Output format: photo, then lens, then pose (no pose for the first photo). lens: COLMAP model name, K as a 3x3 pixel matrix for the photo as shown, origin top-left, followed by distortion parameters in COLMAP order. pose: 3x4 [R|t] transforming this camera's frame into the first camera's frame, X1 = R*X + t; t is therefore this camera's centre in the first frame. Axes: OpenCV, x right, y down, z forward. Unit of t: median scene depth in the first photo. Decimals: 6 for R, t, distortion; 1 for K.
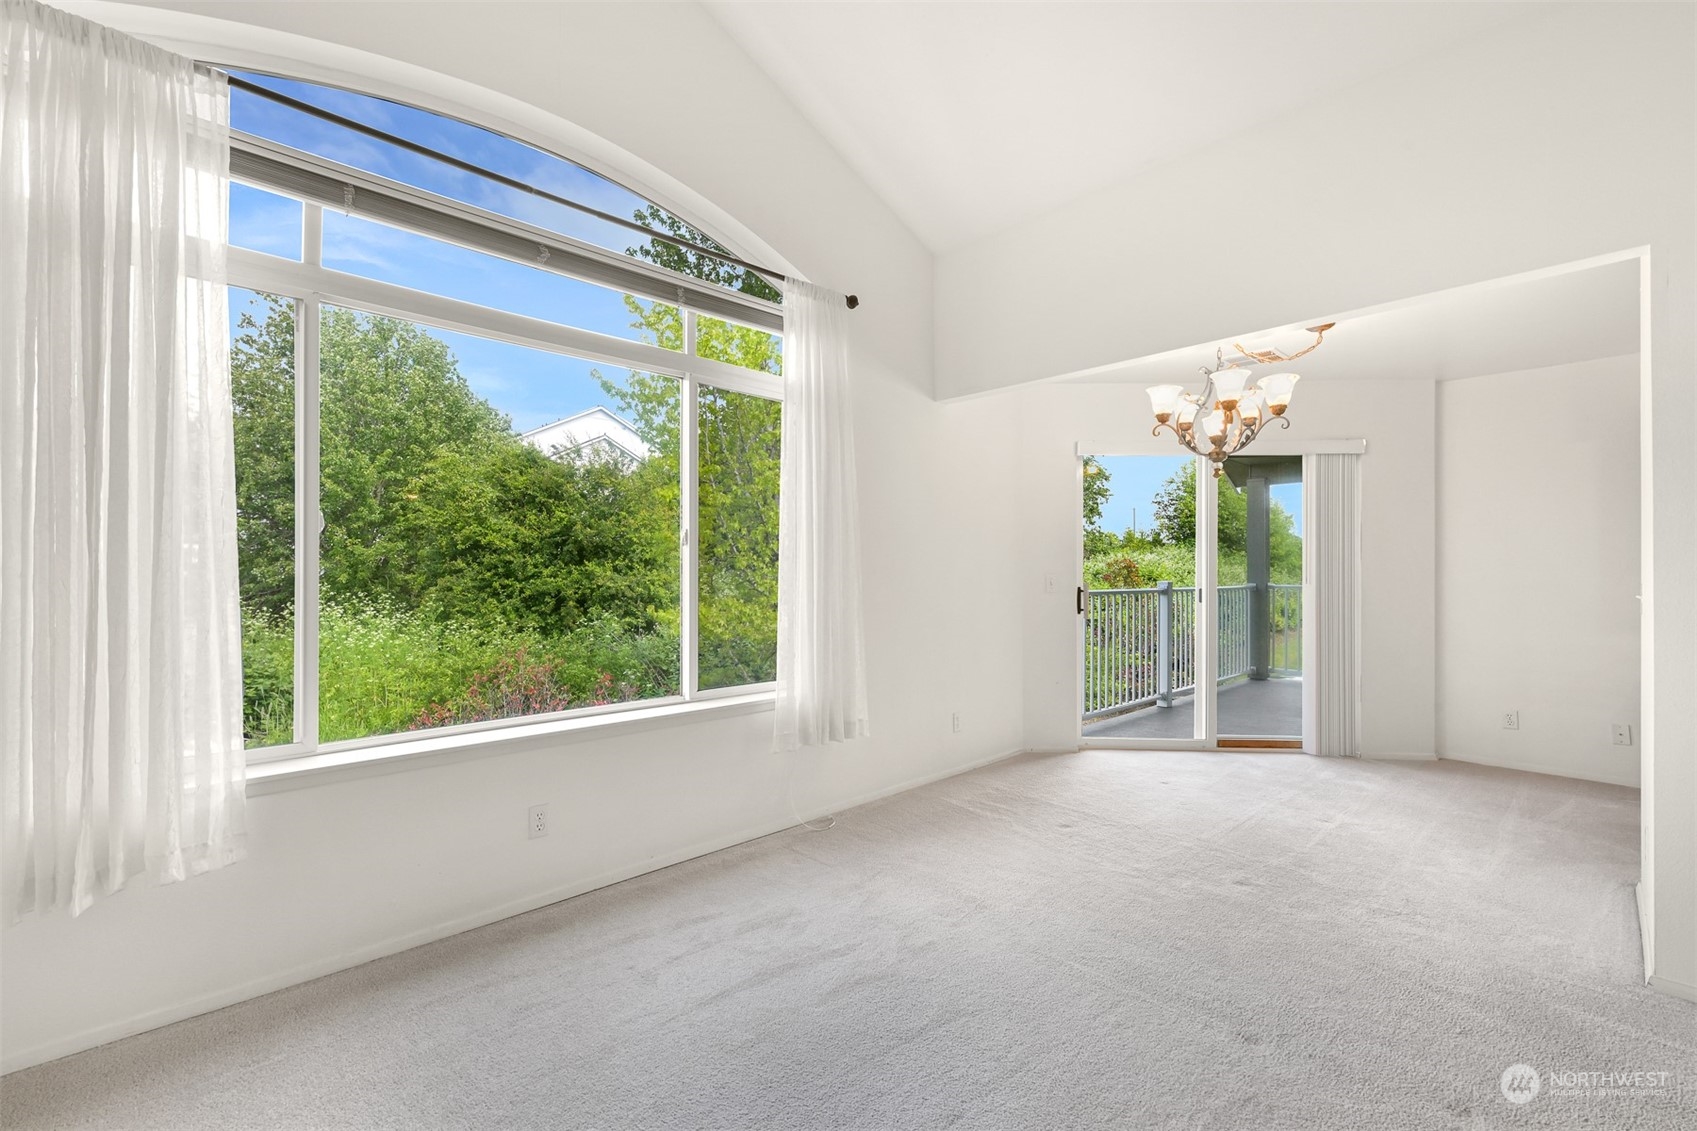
lens RADIAL K [[690.4, 0, 821.1], [0, 690.4, 569.4], [0, 0, 1]] dist [-0.003142, 0.000396]
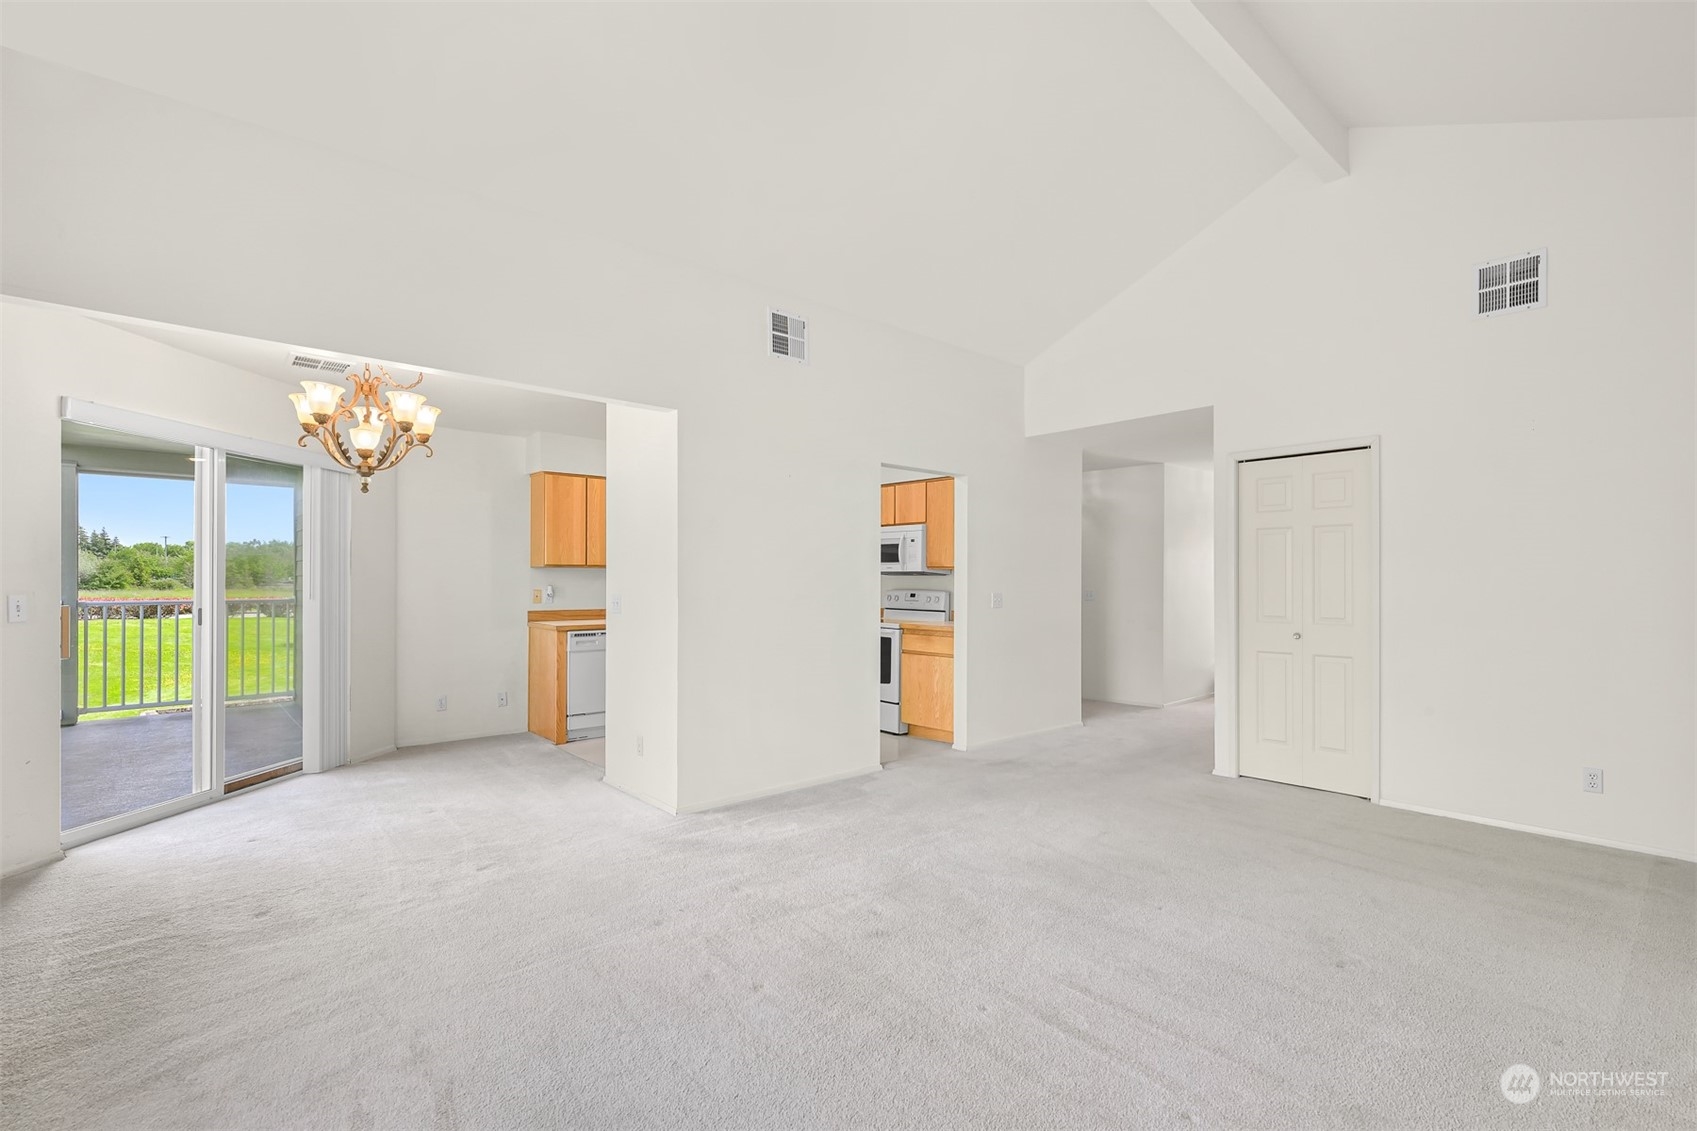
lens RADIAL K [[767.0, 0, 847.7], [0, 767.0, 580.1], [0, 0, 1]] dist [-0.002005, -0.001499]
pose [[0.023294, -0.000979, 0.999728, -0.359789], [-0.003946, 0.999992, 0.001072, -0.010115], [-0.999721, -0.003969, 0.023290, 0.219624]]
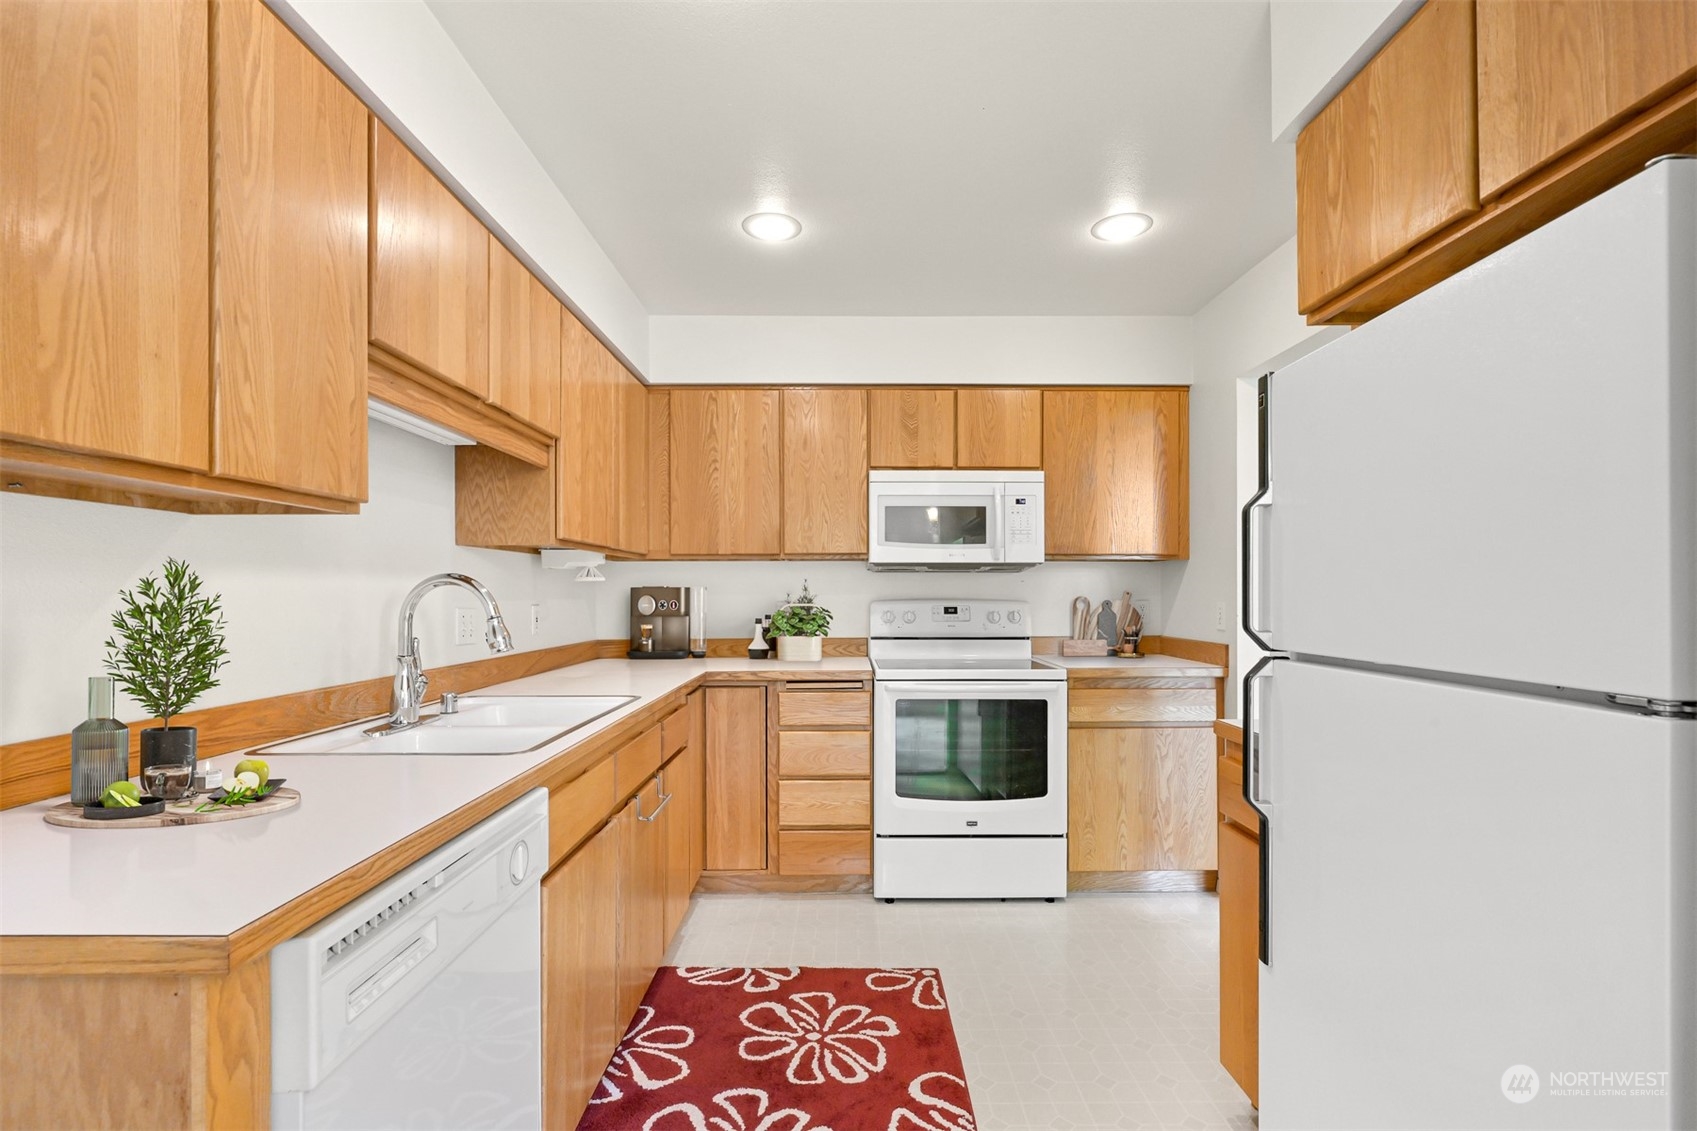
lens RADIAL K [[746.5, 0, 849.6], [0, 746.5, 593.8], [0, 0, 1]] dist [-0.000176, 0.000160]
pose [[-0.742178, 0.000246, 0.670203, 0.743557], [0.002689, 0.999993, 0.002610, 0.002311], [-0.670197, 0.003739, -0.742174, 0.774061]]
